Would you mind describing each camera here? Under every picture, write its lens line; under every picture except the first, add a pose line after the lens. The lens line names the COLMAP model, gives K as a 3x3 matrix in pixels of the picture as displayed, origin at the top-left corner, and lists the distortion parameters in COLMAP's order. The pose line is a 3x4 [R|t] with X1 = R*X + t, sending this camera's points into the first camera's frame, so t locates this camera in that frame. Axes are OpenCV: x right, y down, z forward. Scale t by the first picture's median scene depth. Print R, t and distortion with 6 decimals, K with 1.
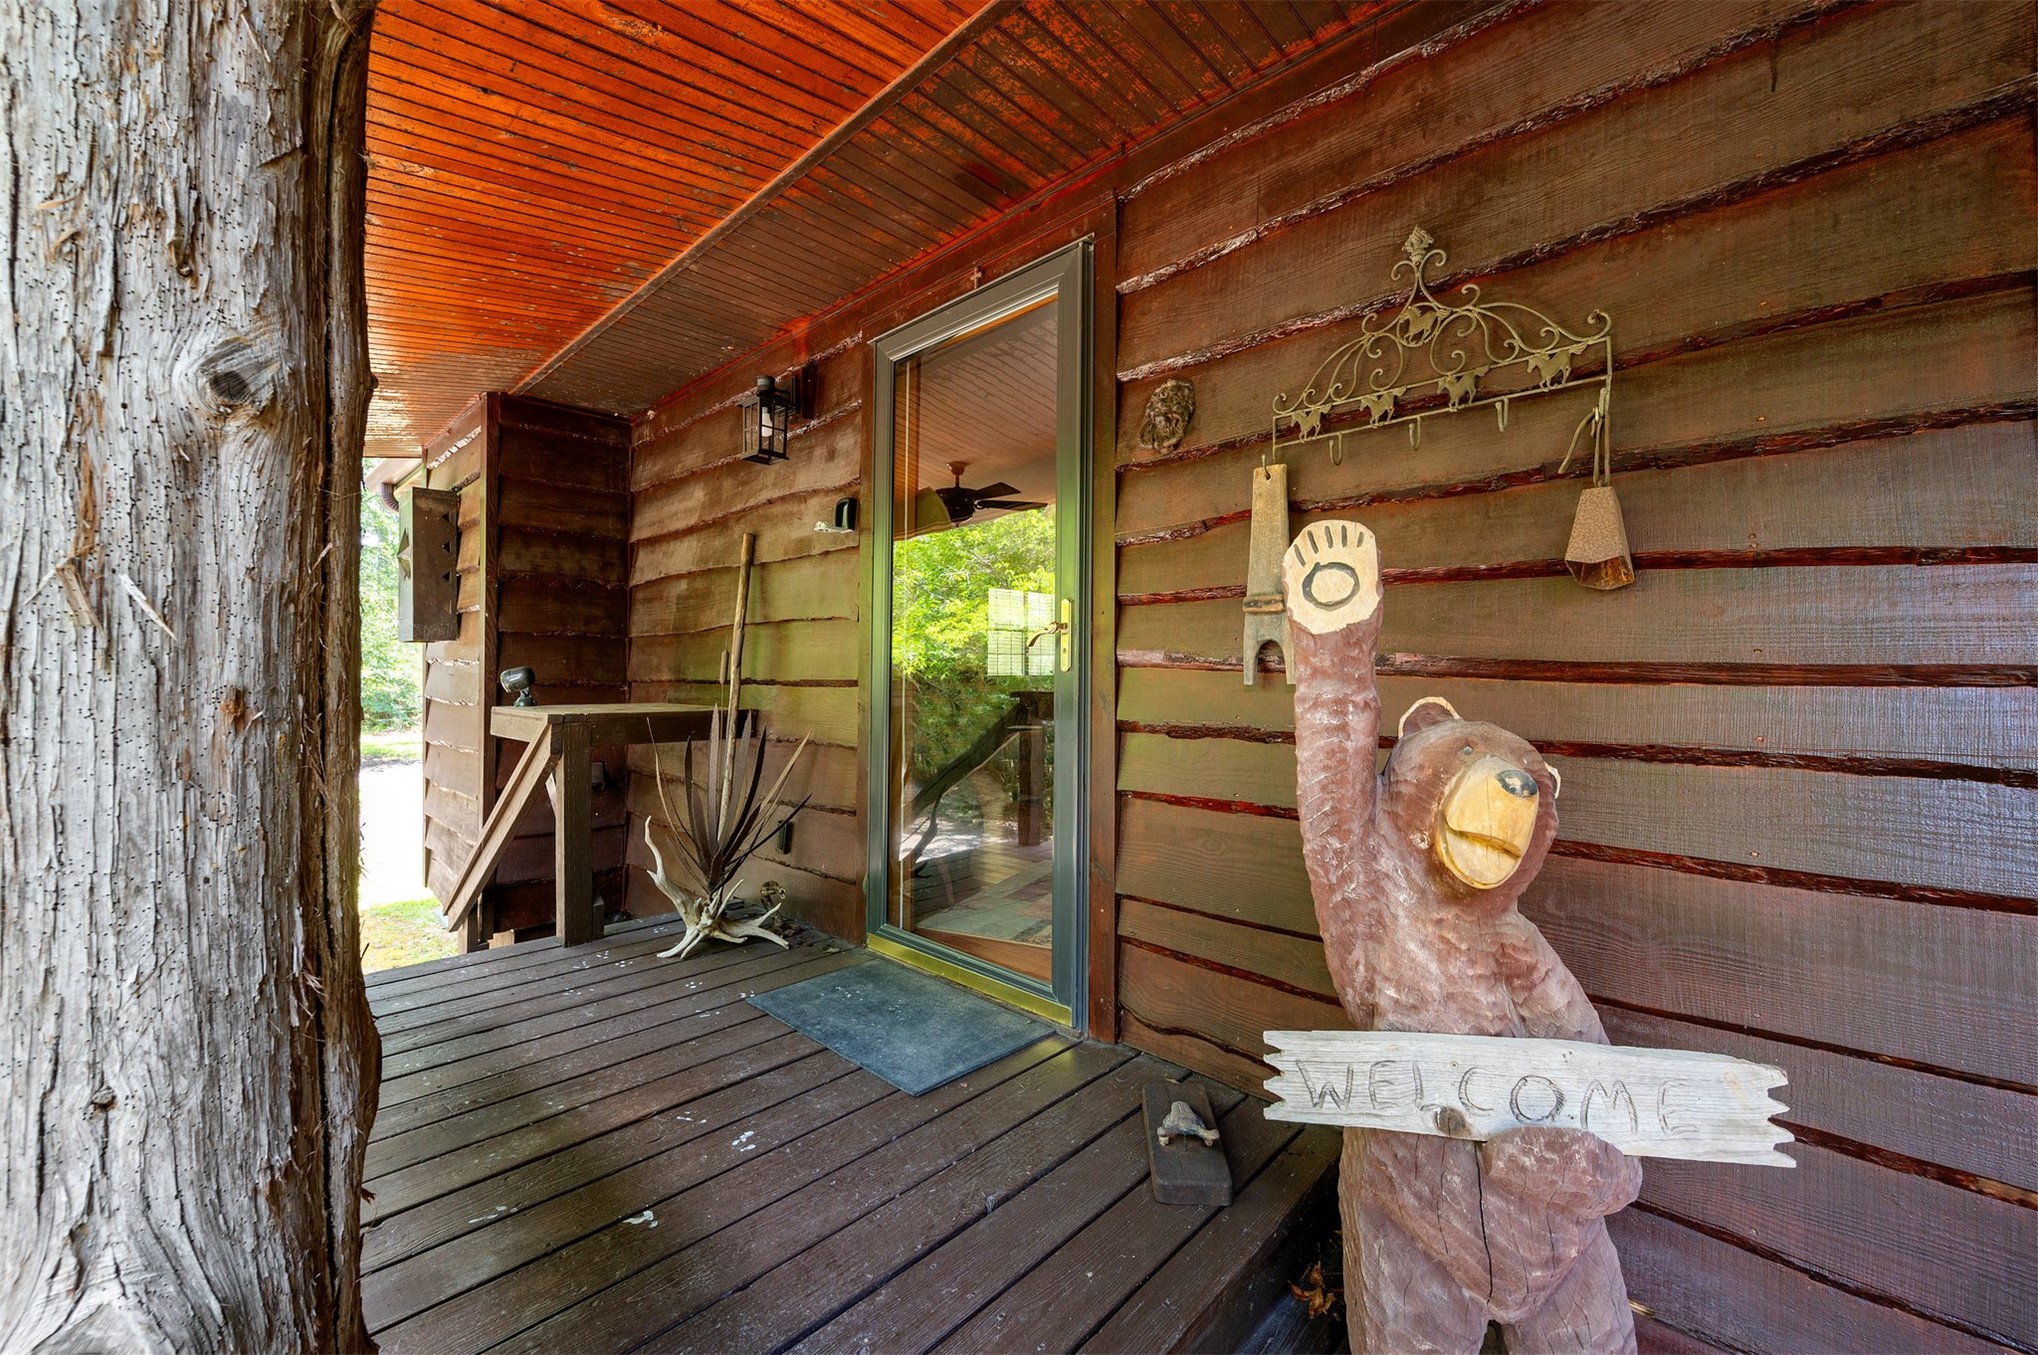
lens RADIAL K [[794.9, 0, 1019.0], [0, 794.9, 677.5], [0, 0, 1]] dist [-0.001296, -0.000103]
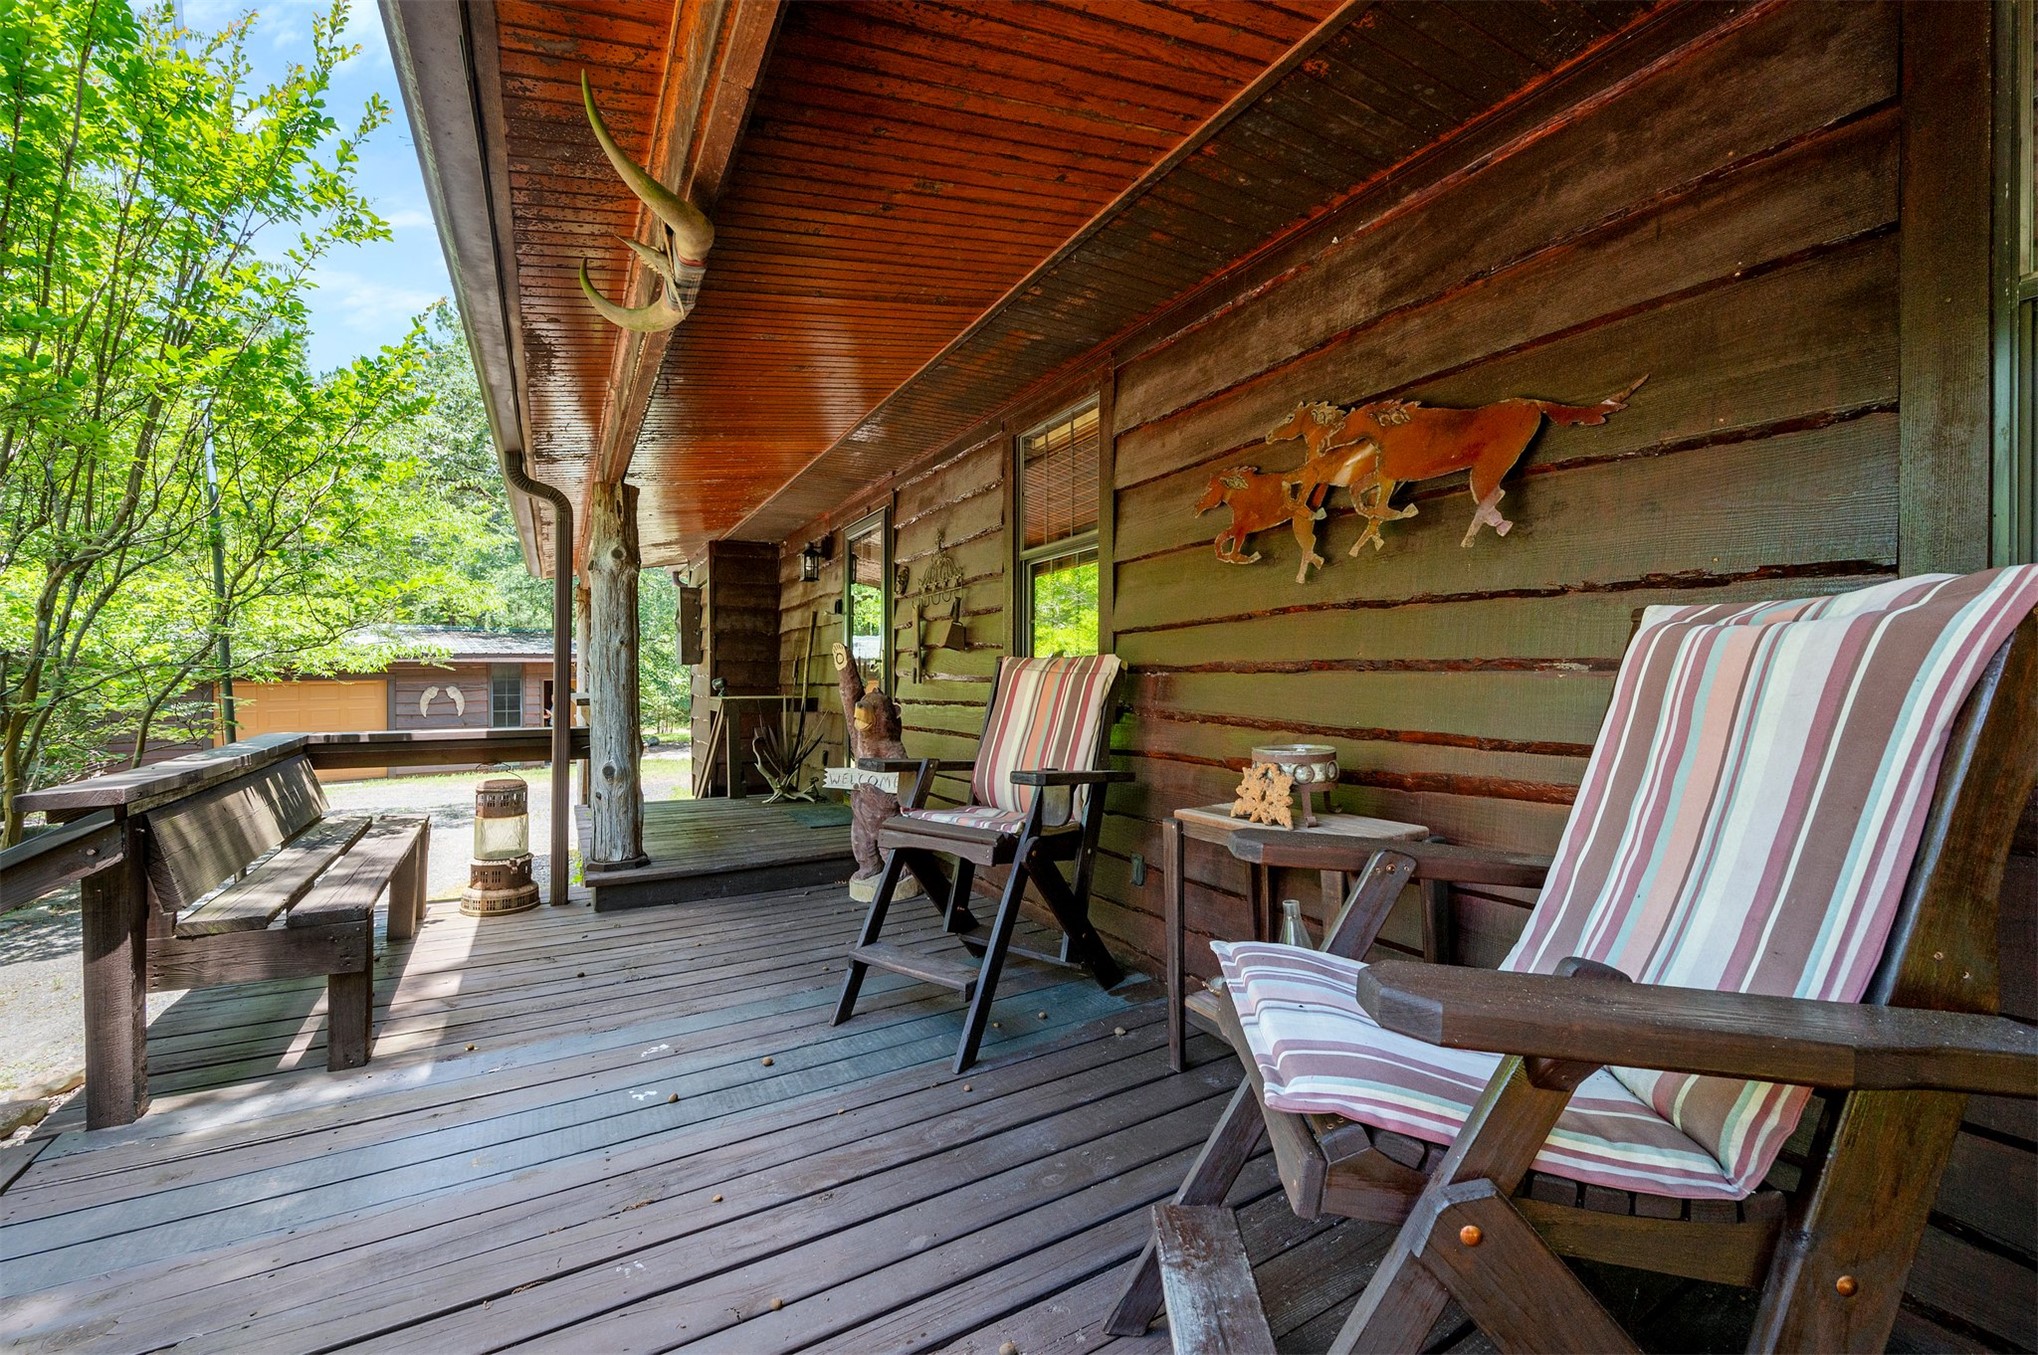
lens RADIAL K [[806.9, 0, 1019.2], [0, 806.9, 685.3], [0, 0, 1]] dist [-0.000717, -0.000232]
pose [[0.956589, -0.007771, -0.291338, 0.659247], [0.009590, 0.999942, 0.004814, 0.003368], [0.291284, -0.007399, 0.956608, -0.713229]]
